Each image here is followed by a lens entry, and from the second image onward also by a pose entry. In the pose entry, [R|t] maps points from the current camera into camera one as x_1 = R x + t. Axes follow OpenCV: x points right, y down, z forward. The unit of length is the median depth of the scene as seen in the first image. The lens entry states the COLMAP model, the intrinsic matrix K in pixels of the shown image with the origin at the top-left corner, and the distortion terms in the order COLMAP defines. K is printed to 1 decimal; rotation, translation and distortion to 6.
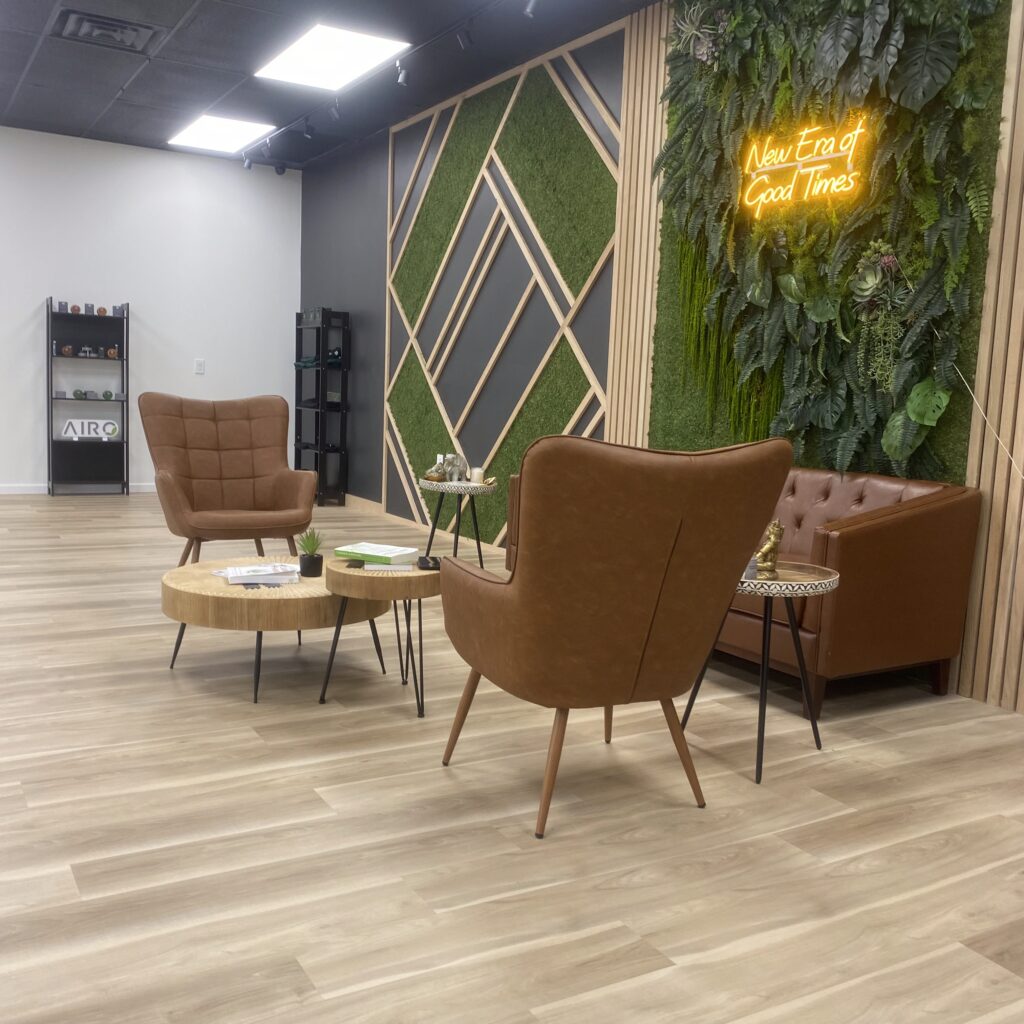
lens RADIAL K [[1040.4, 0, 506.6], [0, 1040.4, 507.6], [0, 0, 1]] dist [0.136434, -0.303378]
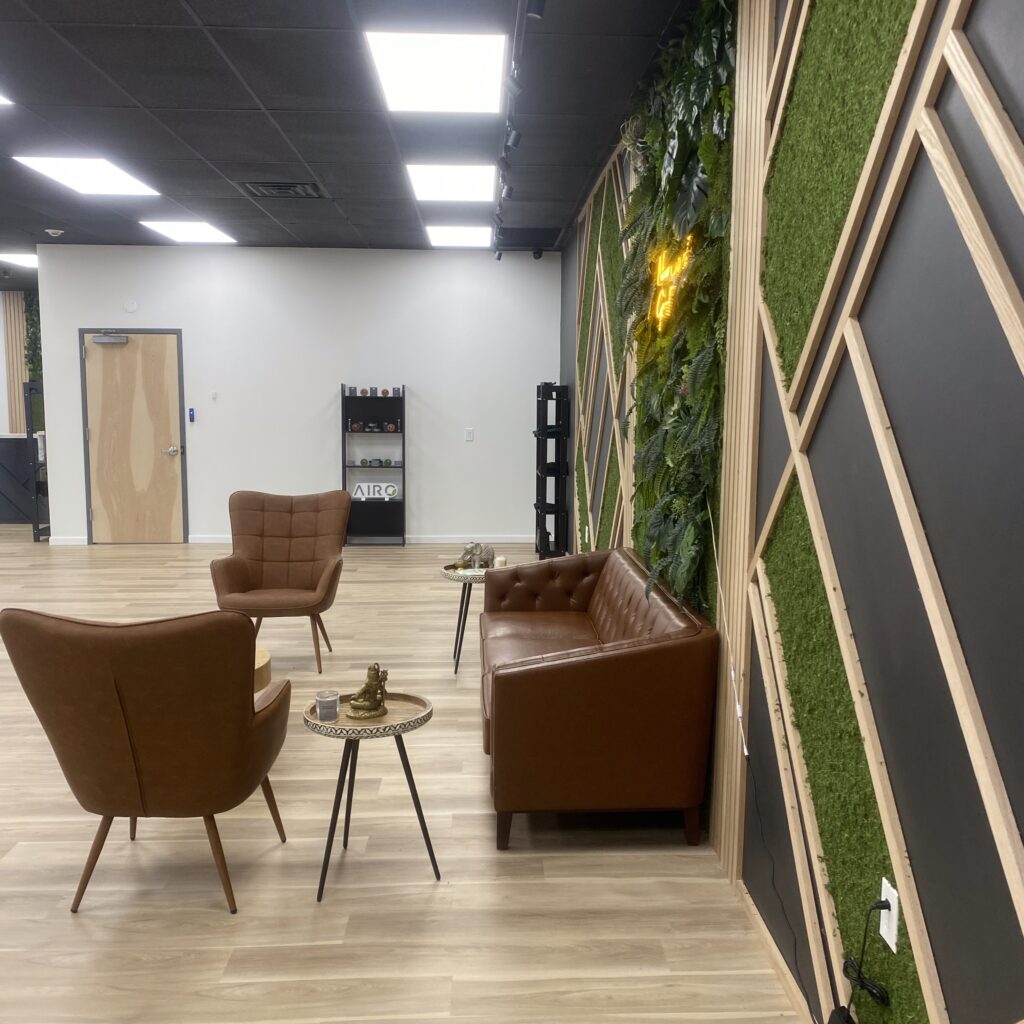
lens RADIAL K [[1040.4, 0, 506.6], [0, 1040.4, 507.6], [0, 0, 1]] dist [0.136434, -0.303378]
pose [[0.877418, 0.016628, -0.479438, 0.523464], [-0.023135, 0.999703, -0.007667, -0.085476], [0.479168, 0.017819, 0.877542, 0.054847]]
